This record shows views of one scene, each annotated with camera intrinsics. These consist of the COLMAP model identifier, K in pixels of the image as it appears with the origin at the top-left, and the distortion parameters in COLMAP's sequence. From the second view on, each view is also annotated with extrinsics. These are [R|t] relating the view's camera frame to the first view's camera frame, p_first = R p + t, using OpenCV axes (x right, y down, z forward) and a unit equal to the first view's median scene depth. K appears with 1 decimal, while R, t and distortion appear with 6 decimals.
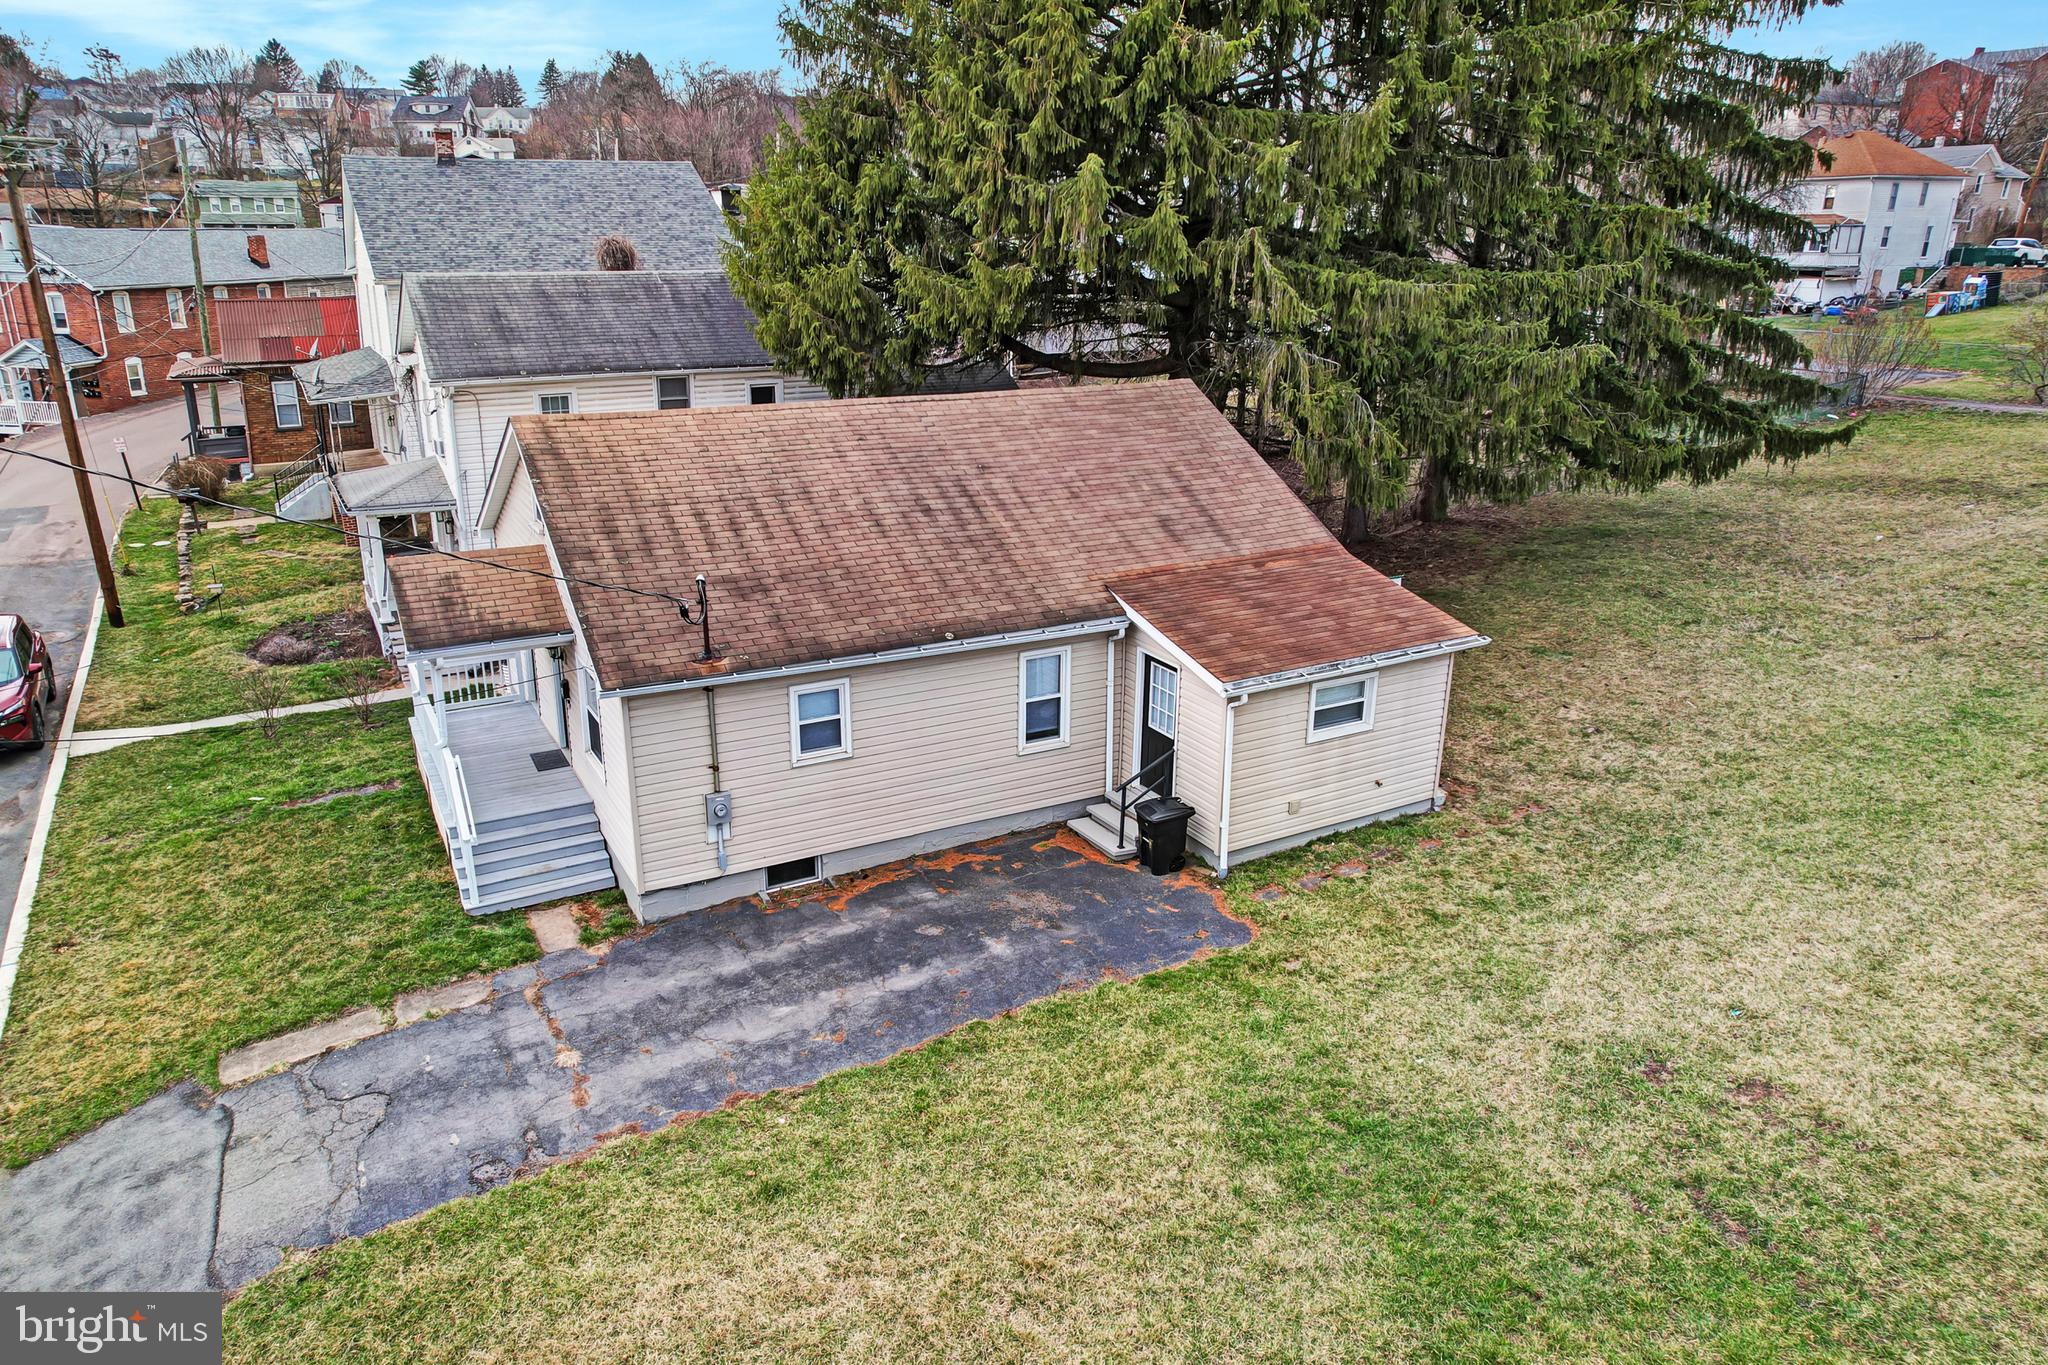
lens RADIAL K [[1362.0, 0, 988.9], [0, 1362.0, 668.0], [0, 0, 1]] dist [-0.068880, 0.056336]
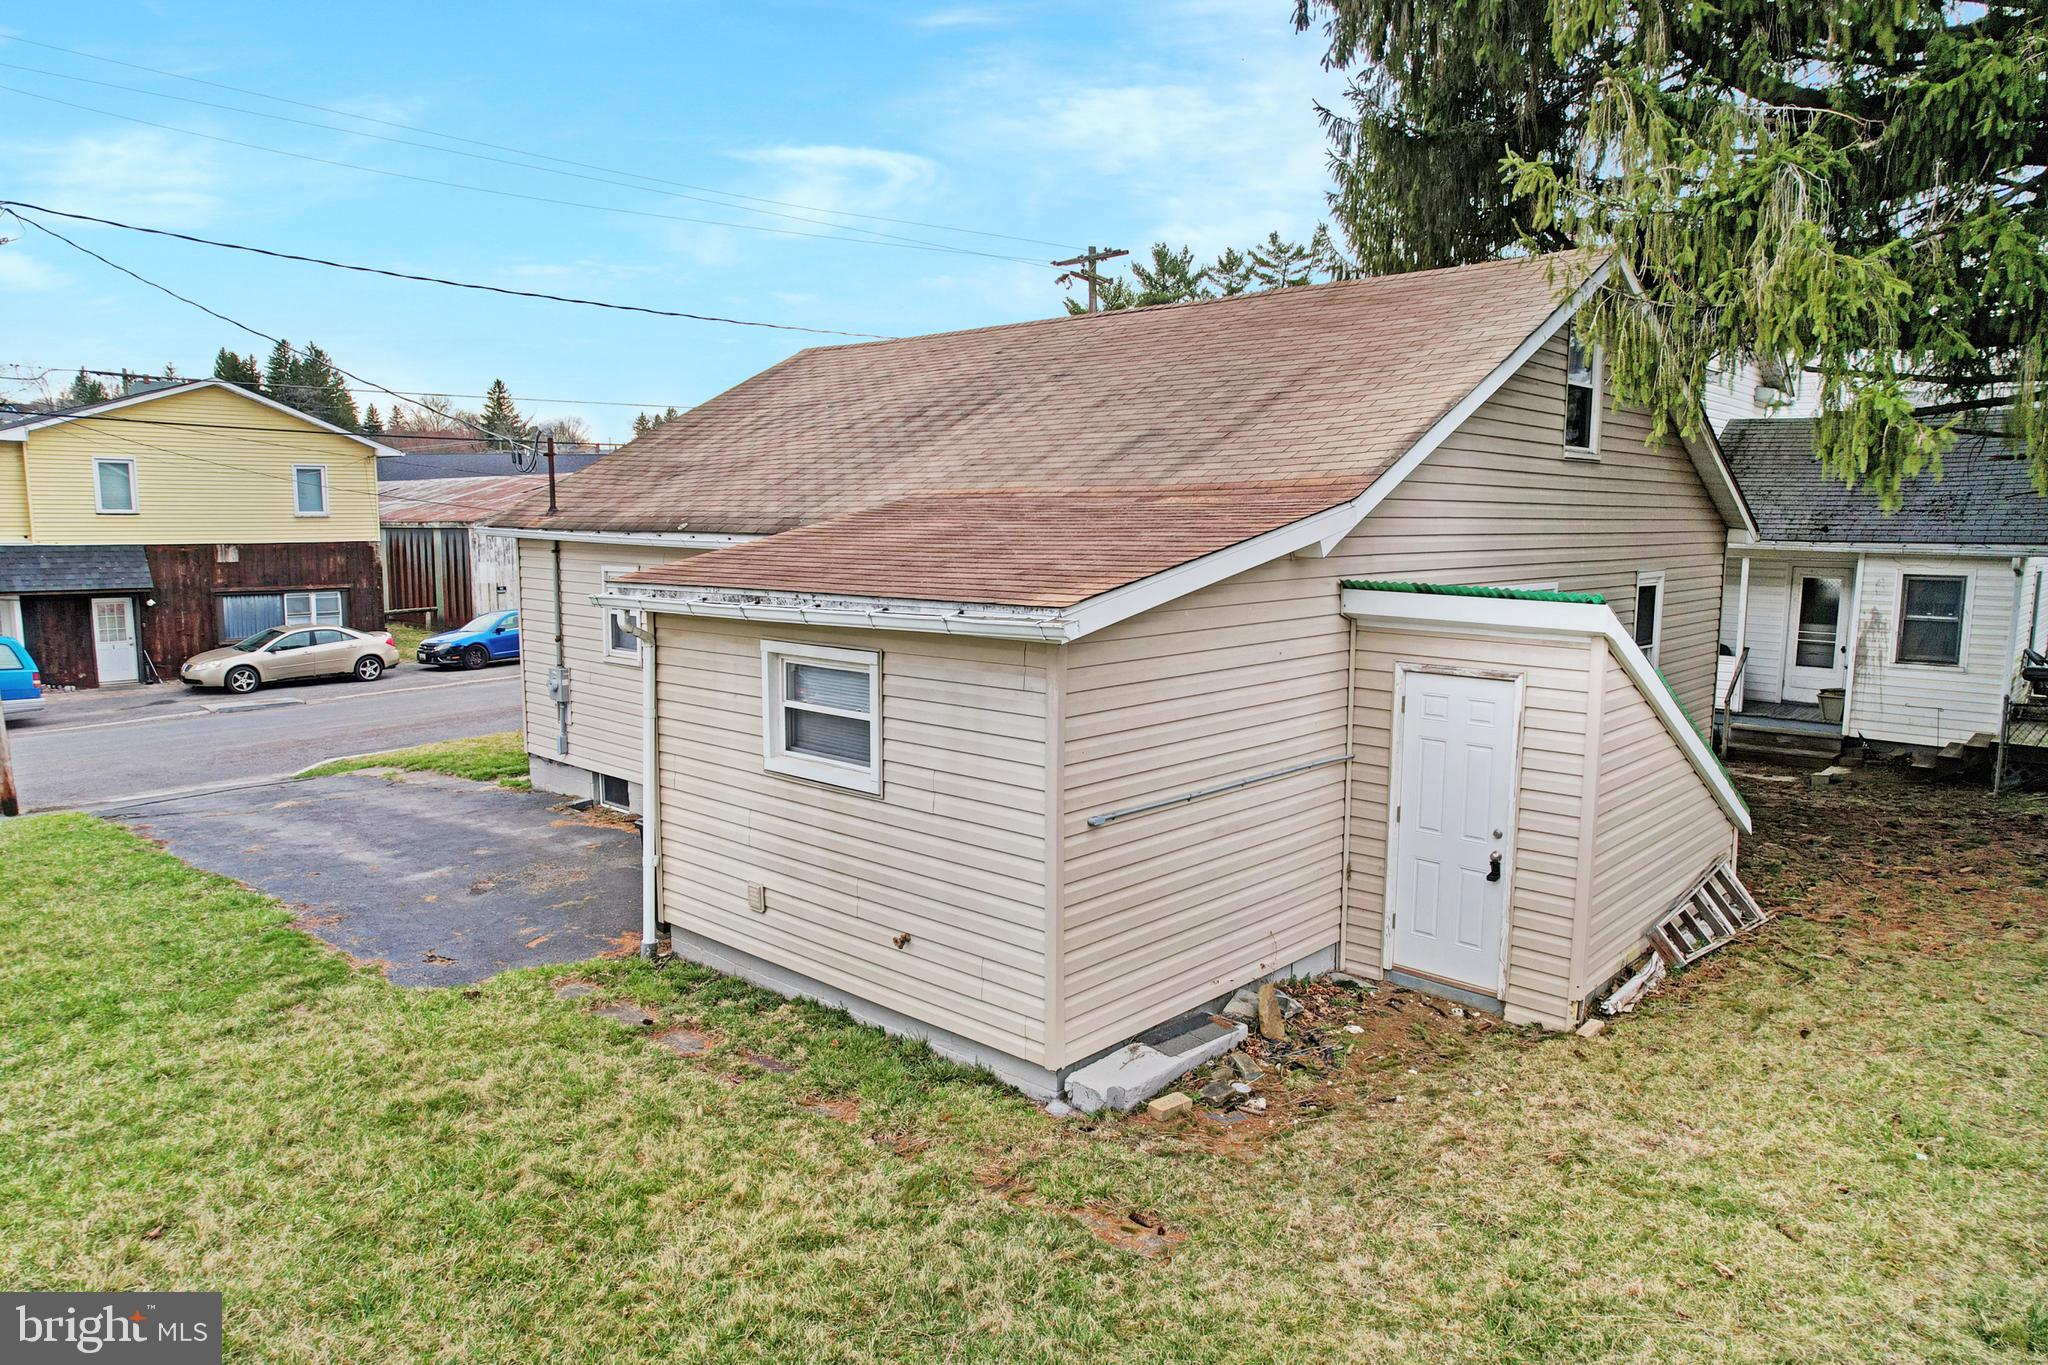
lens RADIAL K [[1306.1, 0, 1028.8], [0, 1306.1, 678.0], [0, 0, 1]] dist [-0.069370, 0.060990]
pose [[0.324600, 0.115712, -0.938747, 0.689970], [-0.295375, 0.955254, 0.015612, -0.010825], [0.898548, 0.272215, 0.344254, 0.899739]]
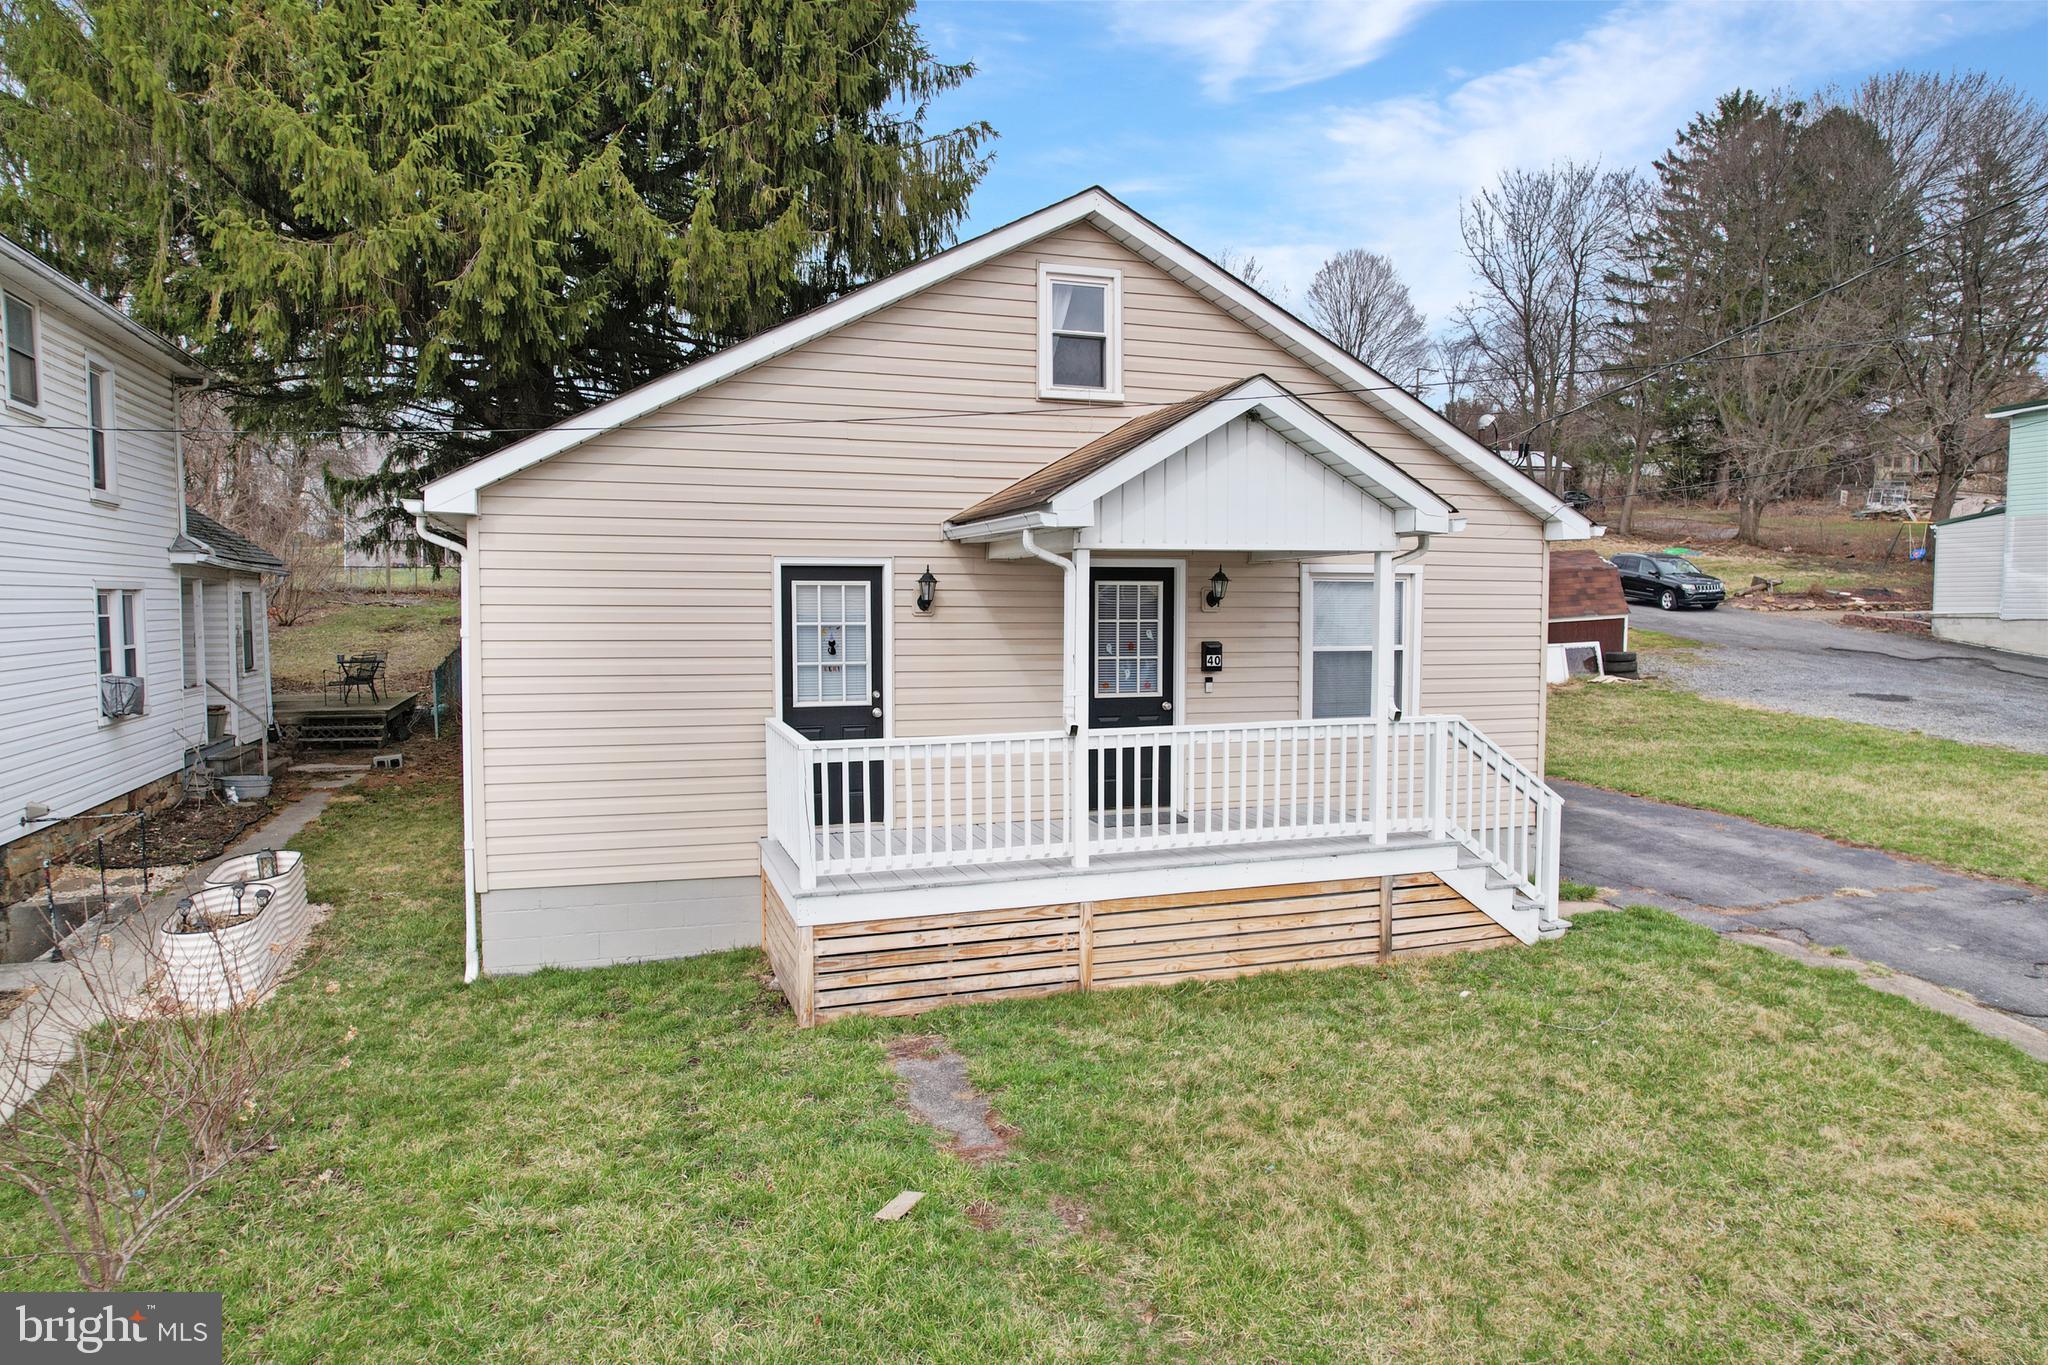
lens RADIAL K [[1306.1, 0, 1028.8], [0, 1306.1, 678.0], [0, 0, 1]] dist [-0.069370, 0.060990]
pose [[0.162981, -0.059876, 0.984811, -0.923028], [0.304051, 0.952626, 0.007600, -0.004445], [-0.938611, 0.298193, 0.173466, 1.017630]]
